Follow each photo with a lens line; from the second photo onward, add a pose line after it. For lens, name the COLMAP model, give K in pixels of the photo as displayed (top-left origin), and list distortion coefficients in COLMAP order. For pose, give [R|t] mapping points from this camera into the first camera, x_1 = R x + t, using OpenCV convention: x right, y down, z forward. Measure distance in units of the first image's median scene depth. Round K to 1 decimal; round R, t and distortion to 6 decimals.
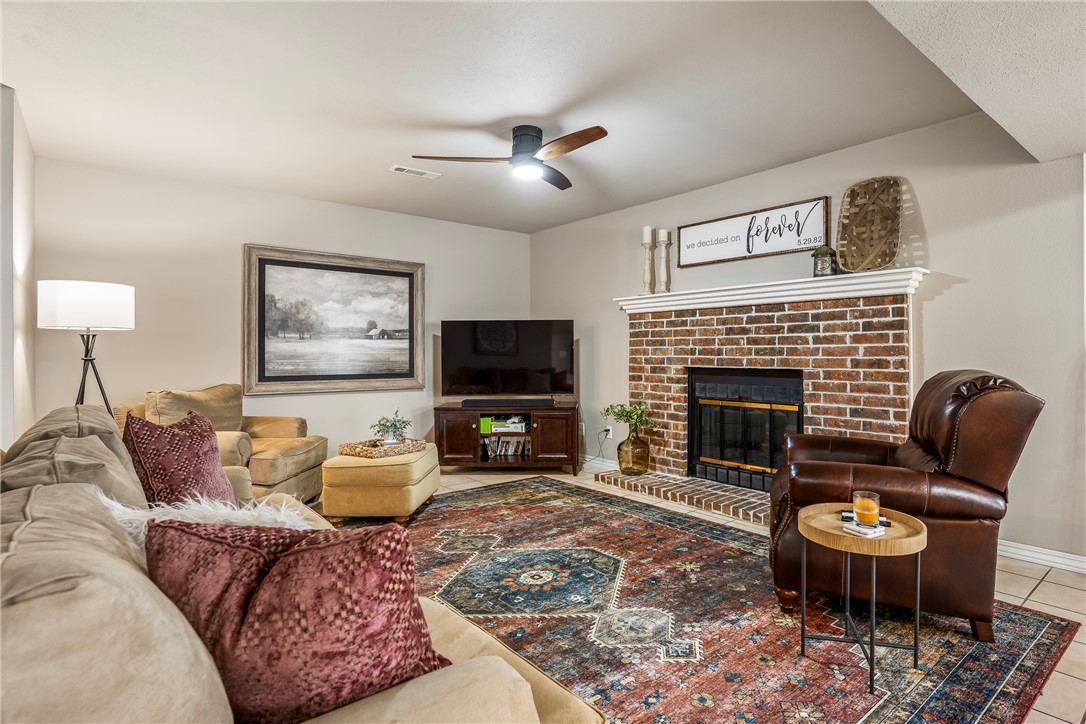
lens RADIAL K [[519.4, 0, 539.1], [0, 519.4, 354.7], [0, 0, 1]] dist [-0.003613, -0.000008]
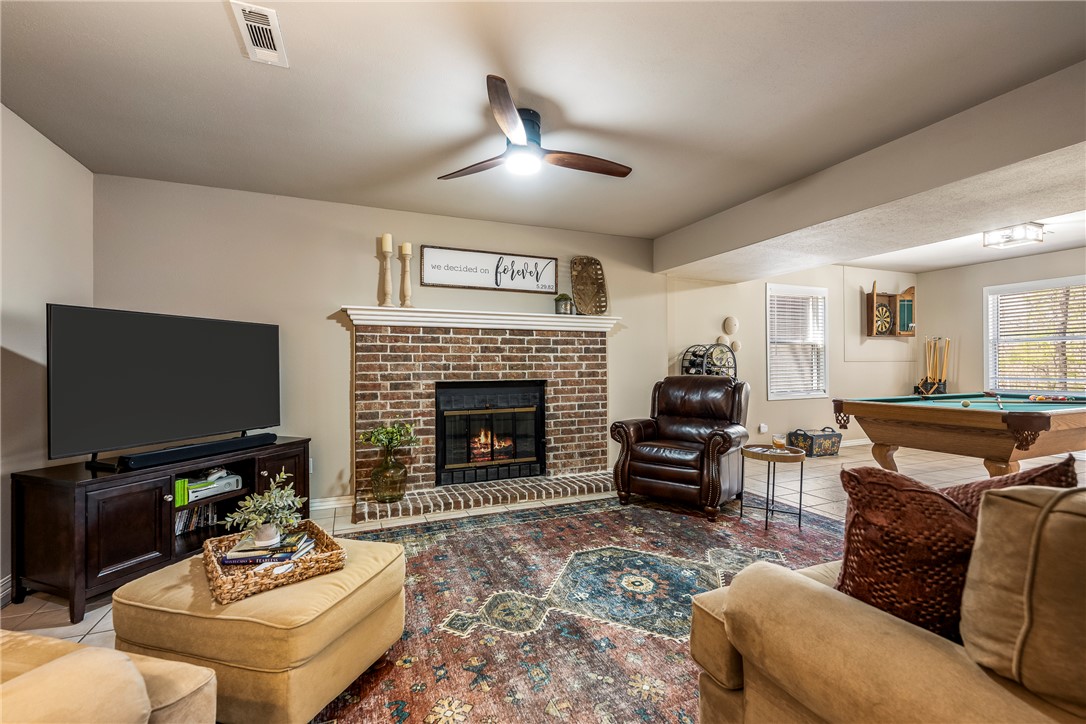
lens RADIAL K [[465.8, 0, 540.6], [0, 465.8, 366.9], [0, 0, 1]] dist [-0.003424, -0.000564]
pose [[0.315272, 0.001188, 0.949001, -0.657211], [0.010842, 0.999929, -0.004854, 0.000262], [-0.948940, 0.011819, 0.315236, 0.616559]]
